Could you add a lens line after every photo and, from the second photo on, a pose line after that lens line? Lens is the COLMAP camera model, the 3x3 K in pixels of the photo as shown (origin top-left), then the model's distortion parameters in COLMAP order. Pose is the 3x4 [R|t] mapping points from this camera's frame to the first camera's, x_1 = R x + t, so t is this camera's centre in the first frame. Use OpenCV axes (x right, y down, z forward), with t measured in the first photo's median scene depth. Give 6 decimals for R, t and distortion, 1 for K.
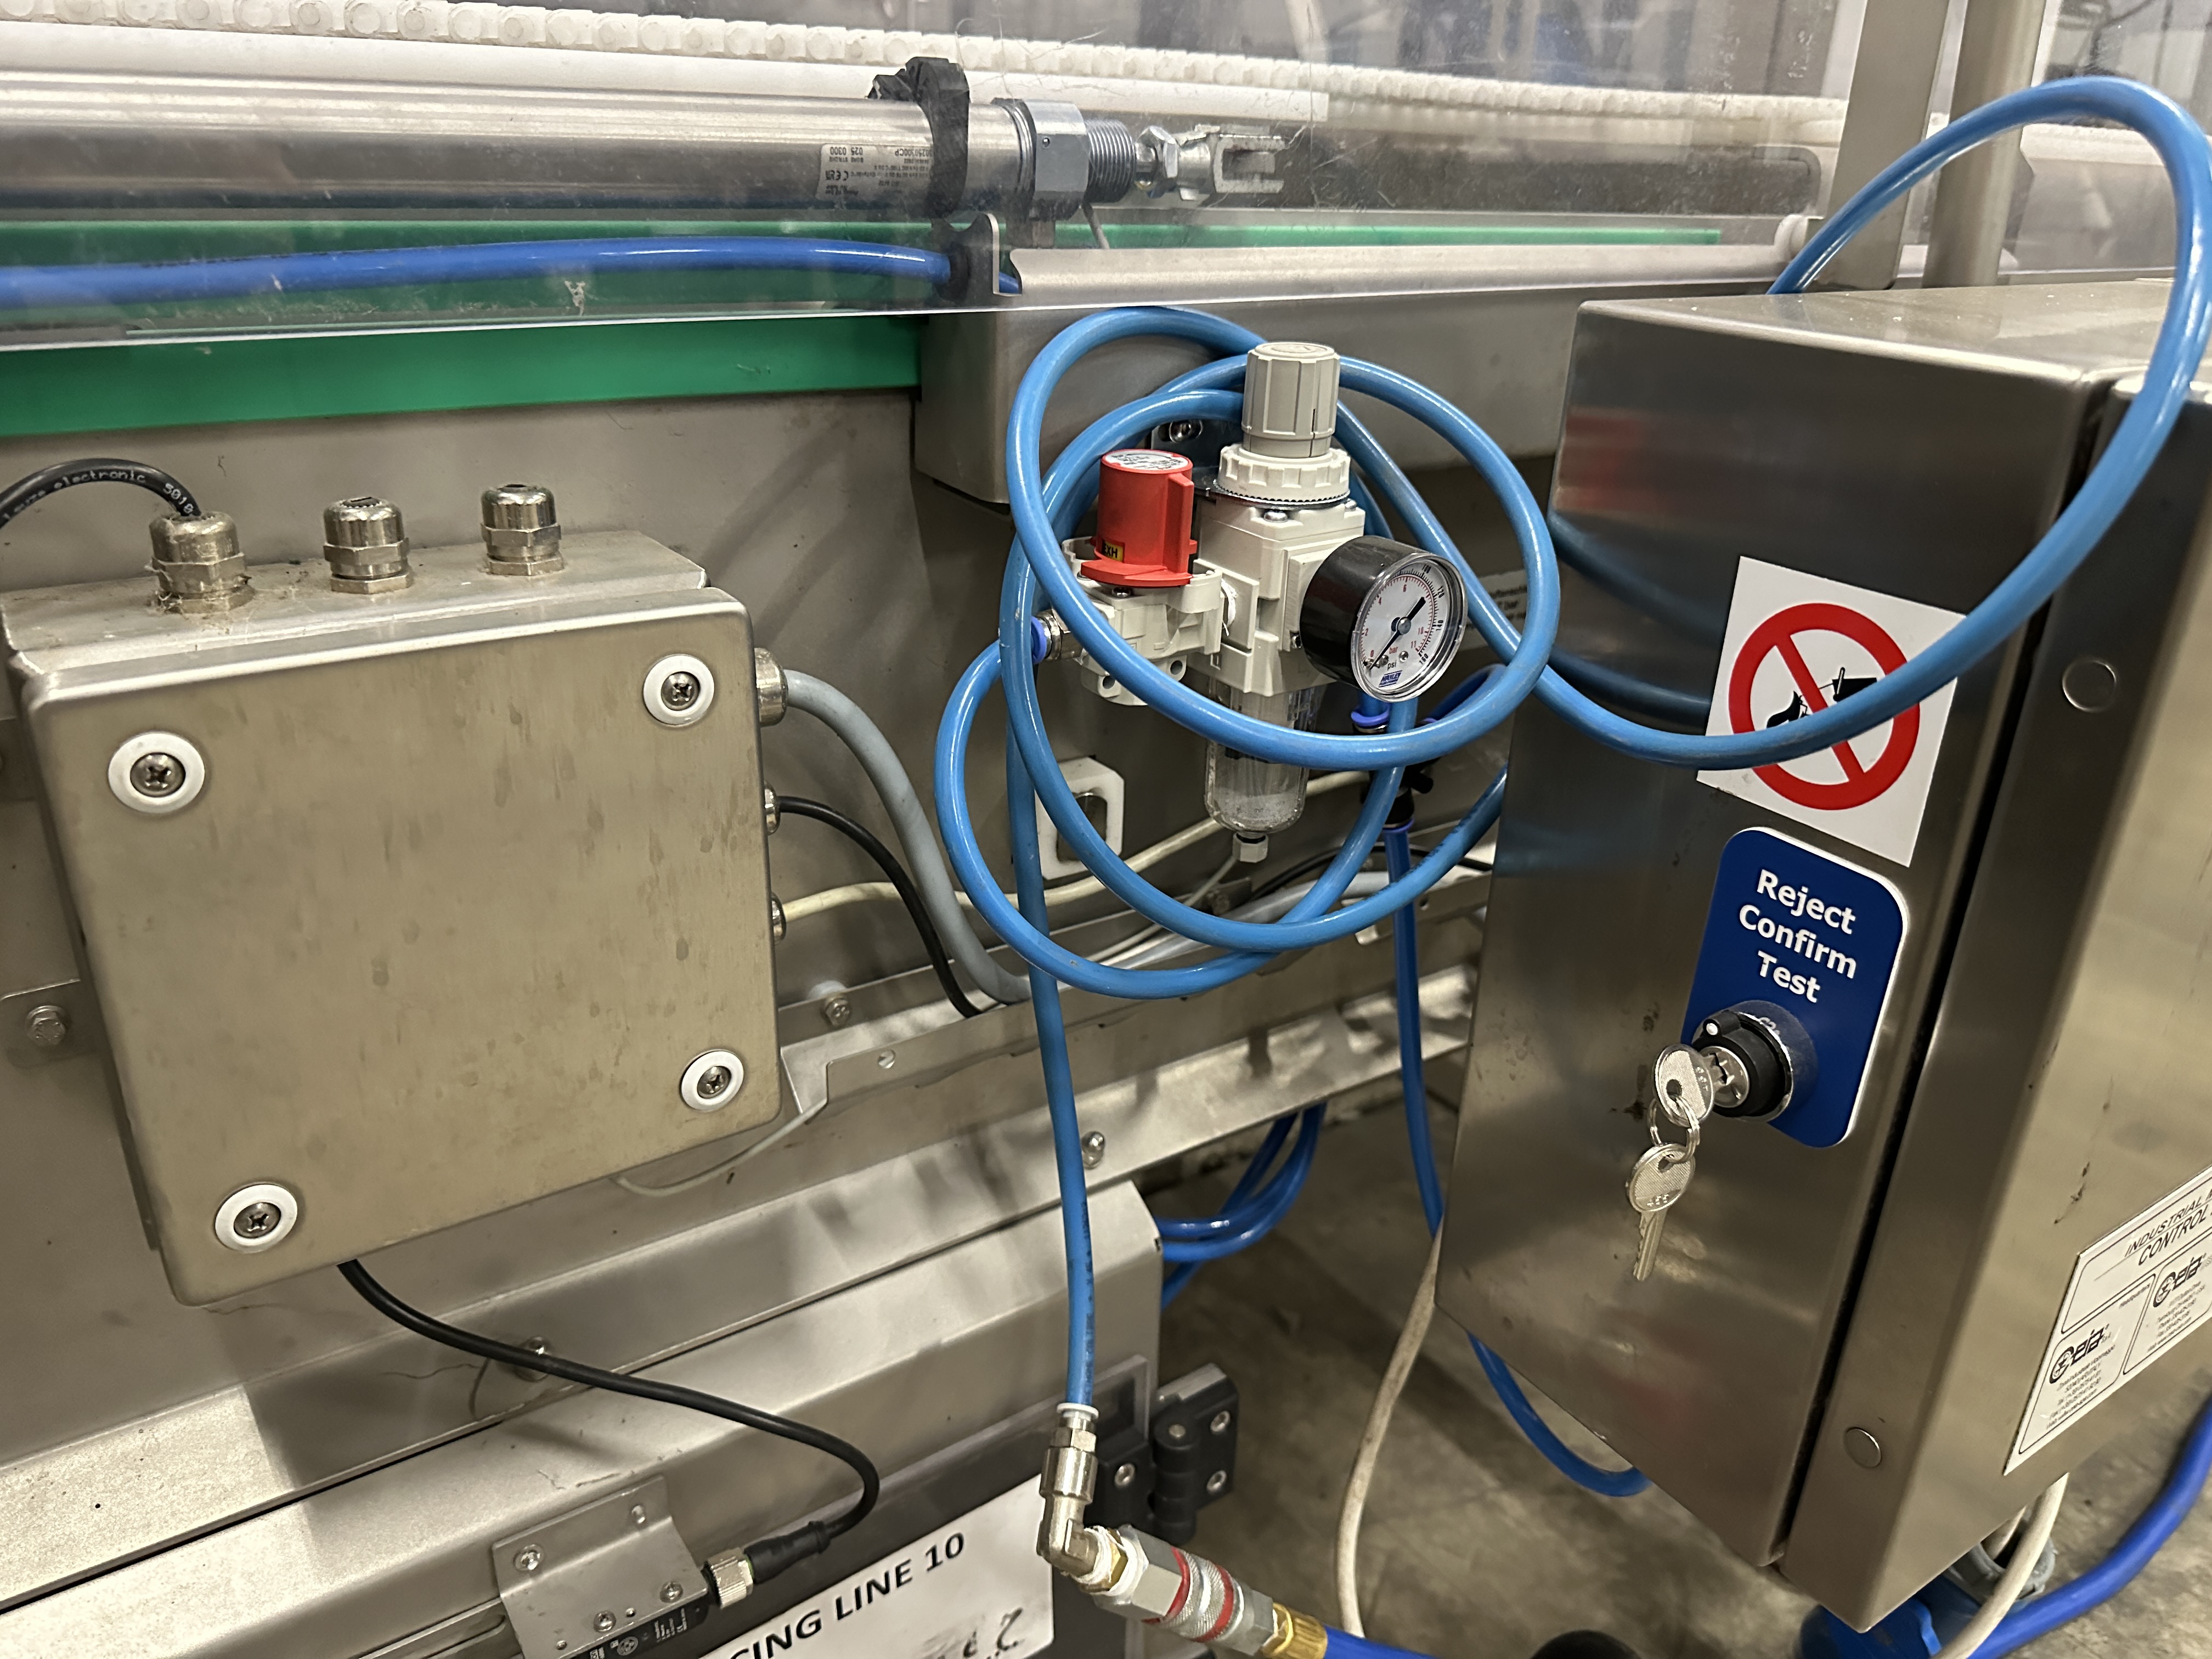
lens RADIAL K [[1599.1, 0, 1094.1], [0, 1599.1, 830.0], [0, 0, 1]] dist [0.017885, -0.029468]
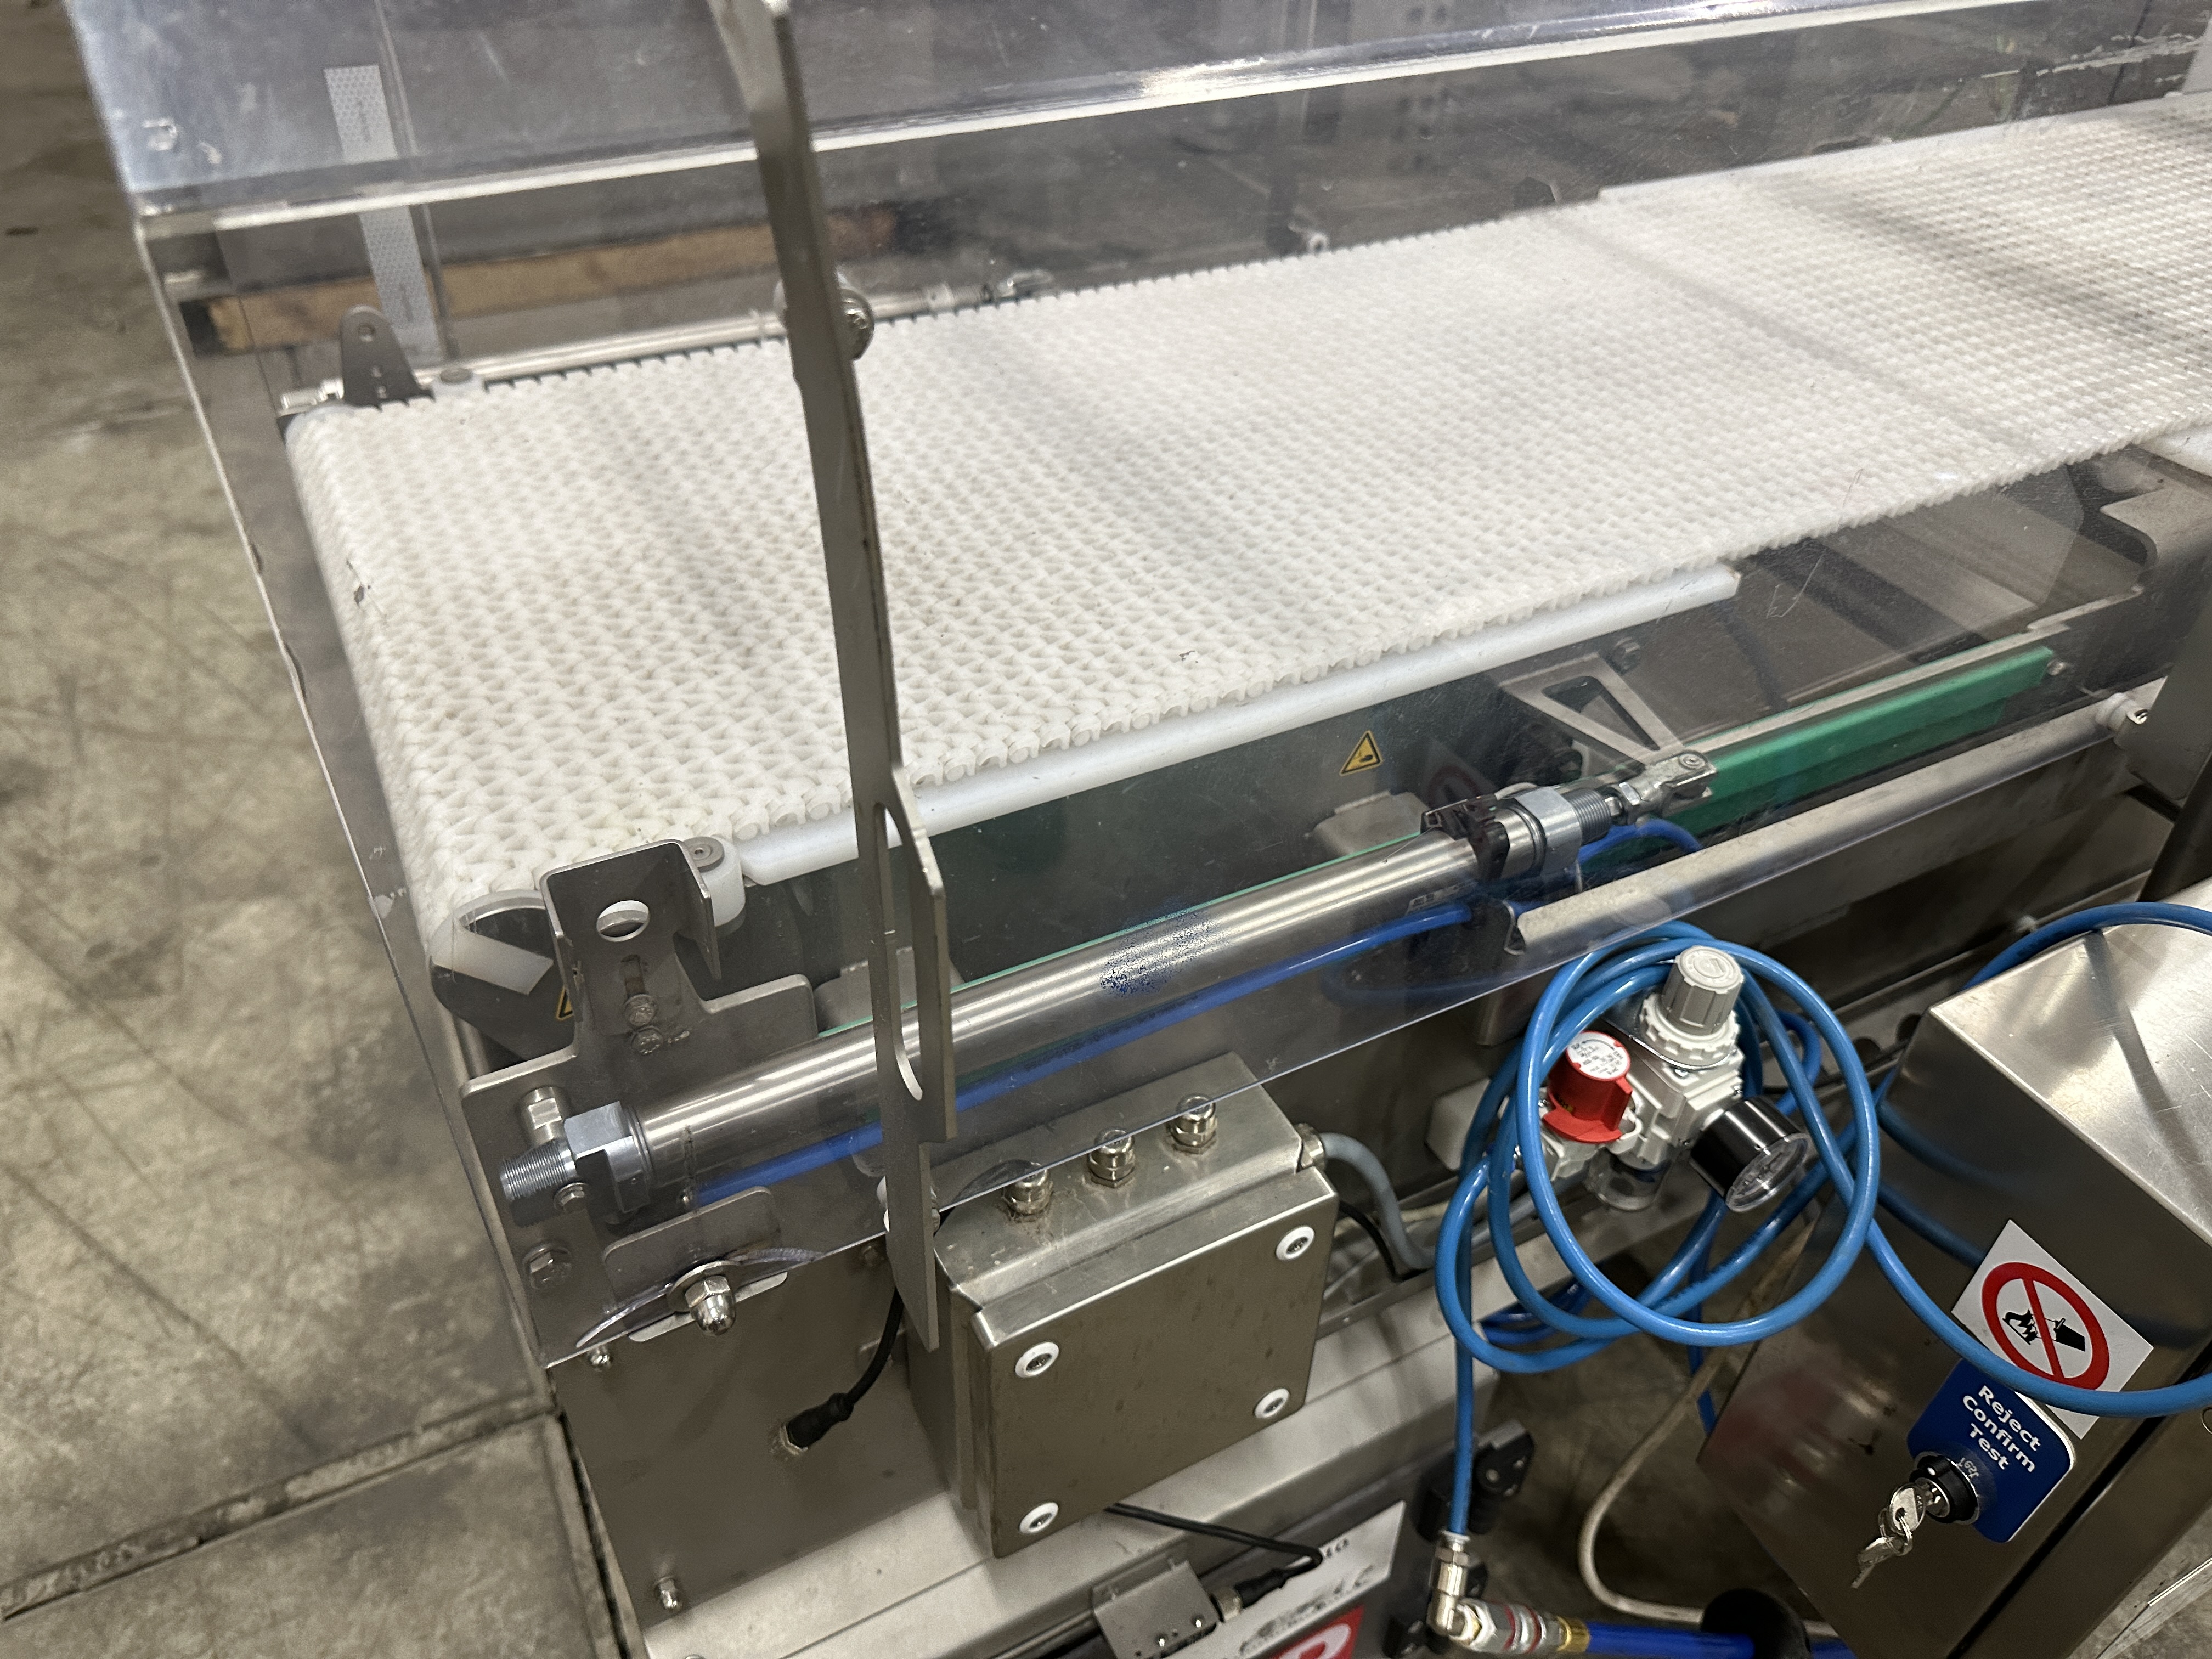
lens RADIAL K [[1599.1, 0, 1094.1], [0, 1599.1, 830.0], [0, 0, 1]] dist [0.017885, -0.029468]
pose [[0.993429, 0.067123, -0.092697, -0.295770], [-0.039157, 0.960415, 0.275809, -0.802132], [0.107540, -0.270367, 0.956732, -0.379348]]
